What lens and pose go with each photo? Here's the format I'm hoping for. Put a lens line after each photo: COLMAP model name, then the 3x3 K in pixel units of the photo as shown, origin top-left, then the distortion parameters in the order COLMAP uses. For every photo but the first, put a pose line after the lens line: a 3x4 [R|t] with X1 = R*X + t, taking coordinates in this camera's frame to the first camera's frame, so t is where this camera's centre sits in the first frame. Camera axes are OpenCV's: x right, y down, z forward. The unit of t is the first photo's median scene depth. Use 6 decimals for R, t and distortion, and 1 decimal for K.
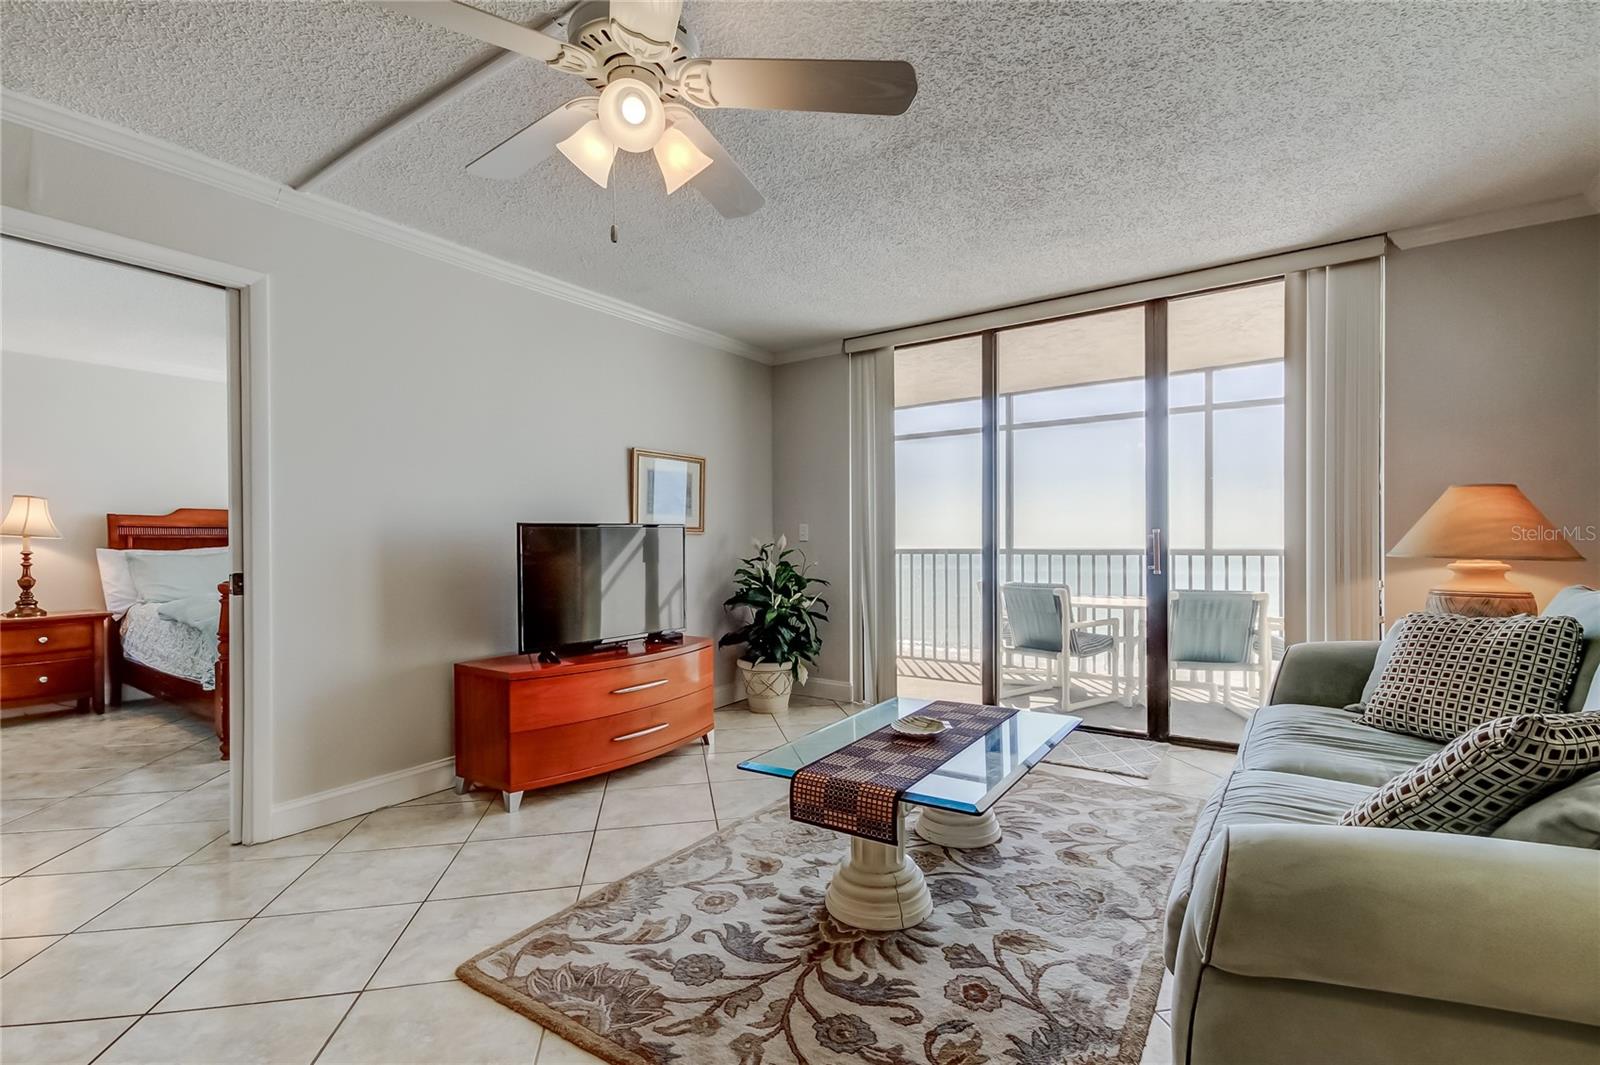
lens RADIAL K [[730.1, 0, 800.9], [0, 730.1, 551.4], [0, 0, 1]] dist [0.031972, -0.020082]
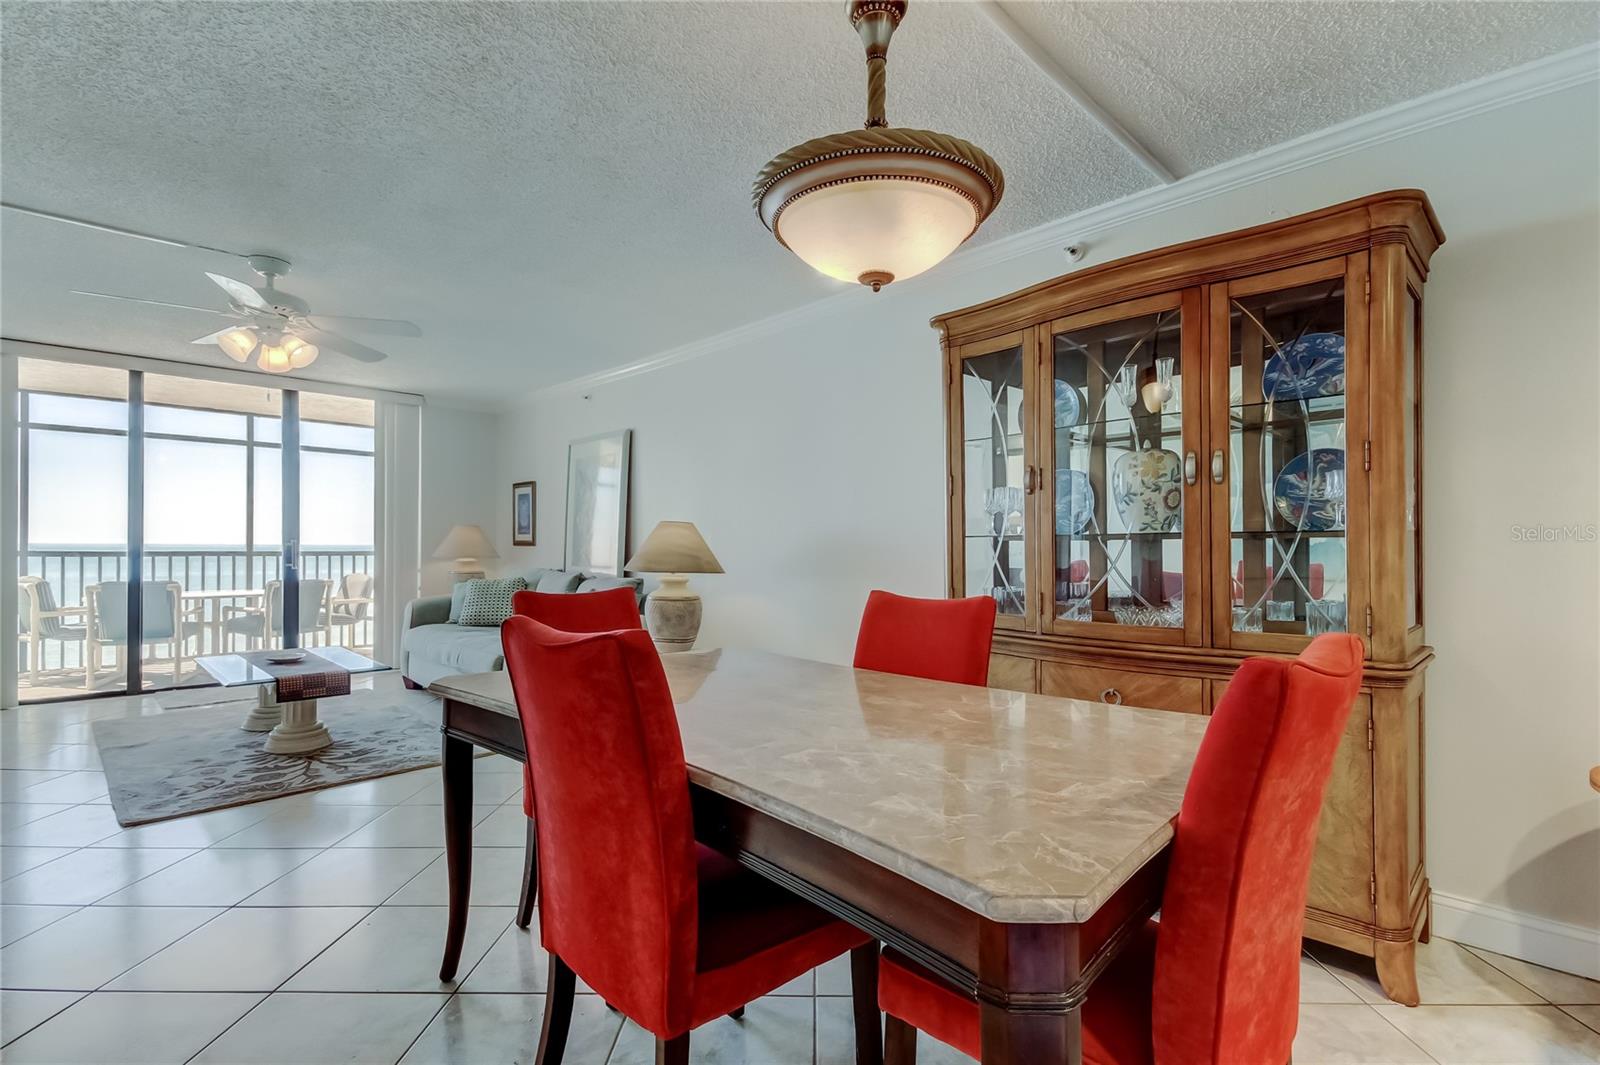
lens RADIAL K [[762.8, 0, 796.2], [0, 762.8, 548.6], [0, 0, 1]] dist [0.027720, -0.000307]
pose [[0.210705, 0.003258, 0.977544, -1.310120], [-0.002179, 0.999994, -0.002864, -0.014813], [-0.977547, -0.001527, 0.210711, -0.544557]]
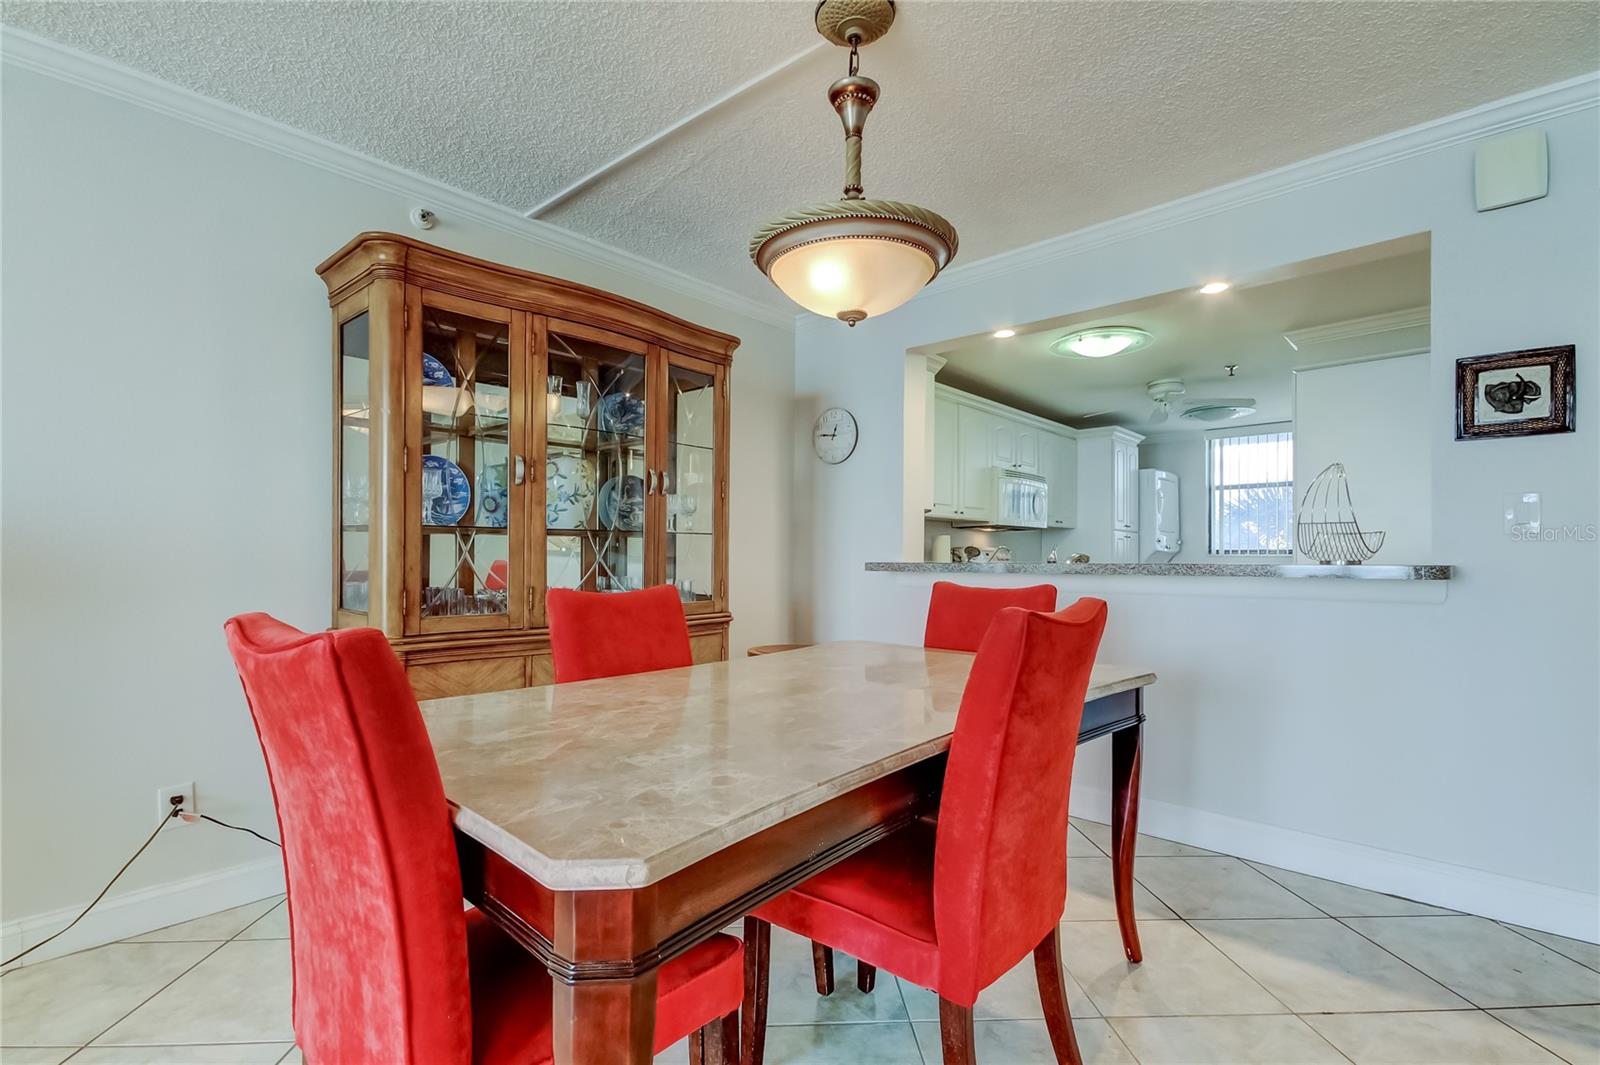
lens RADIAL K [[752.1, 0, 792.1], [0, 752.1, 559.8], [0, 0, 1]] dist [0.031228, -0.012671]
pose [[-0.992485, 0.000324, 0.122367, -0.712260], [0.000711, 0.999995, 0.003124, 0.002023], [-0.122365, 0.003188, -0.992480, 0.280289]]
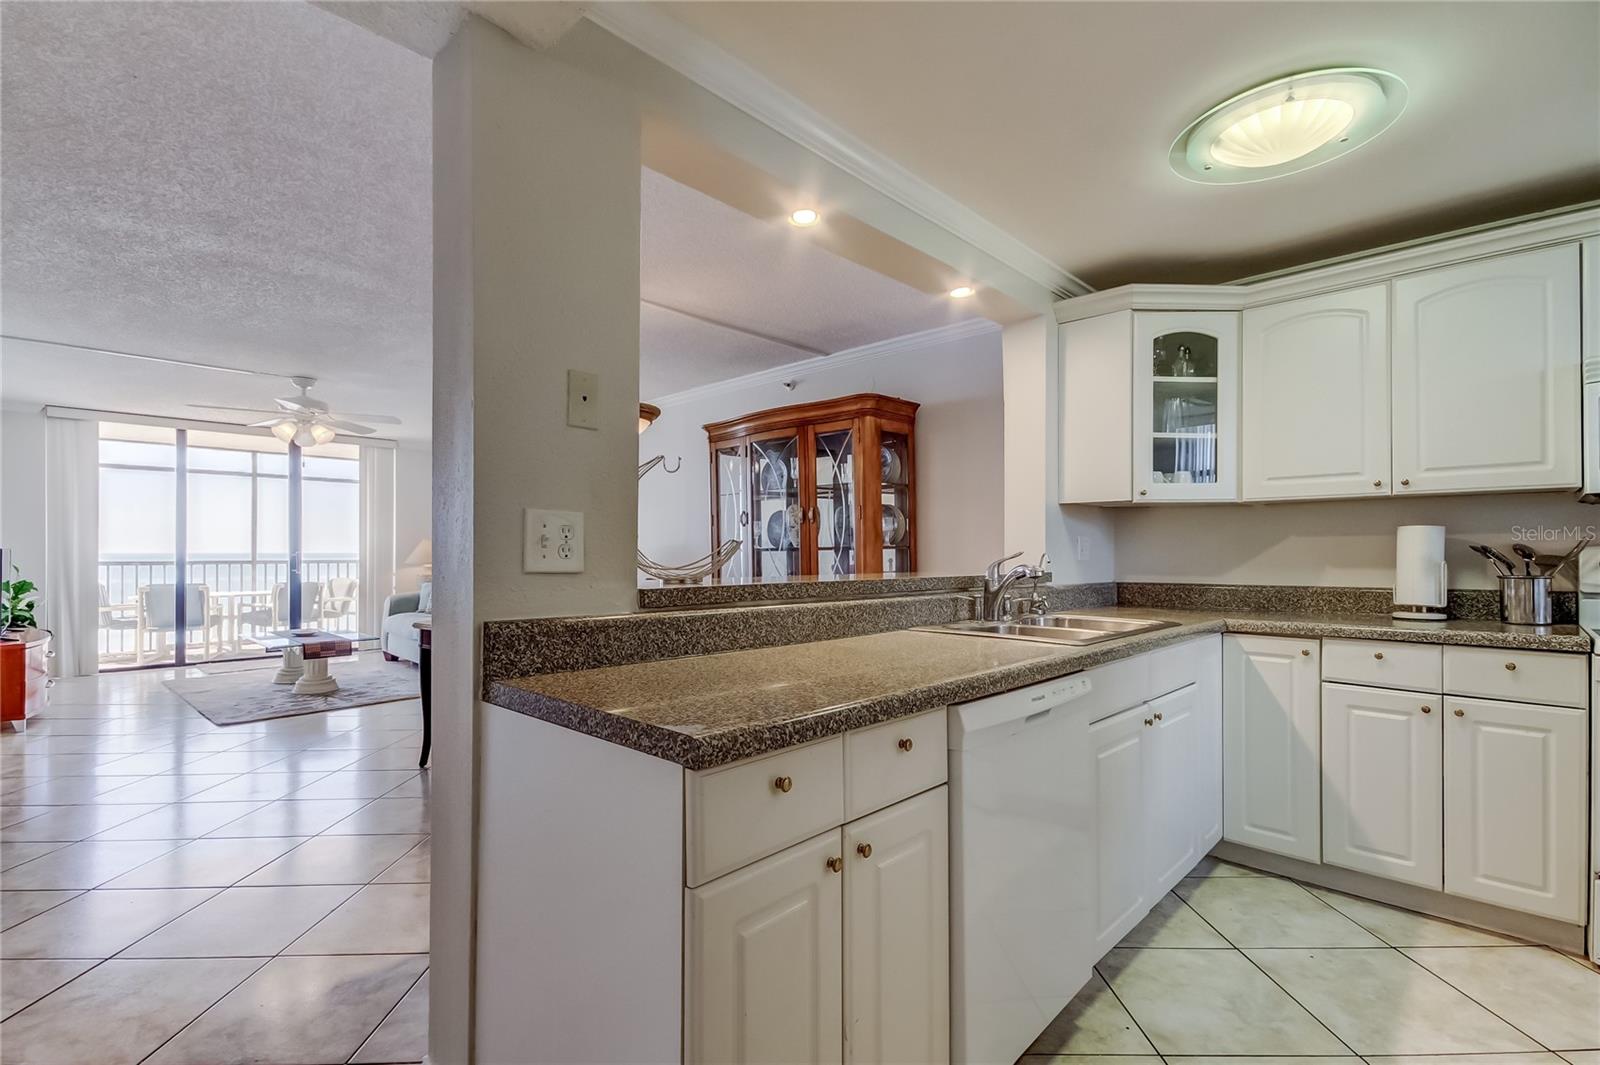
lens RADIAL K [[741.7, 0, 801.5], [0, 741.7, 550.0], [0, 0, 1]] dist [0.031877, -0.014176]
pose [[0.158259, 0.006716, 0.987375, -2.028339], [0.005071, 0.999958, -0.007615, -0.017788], [-0.987385, 0.006212, 0.158219, -1.060557]]
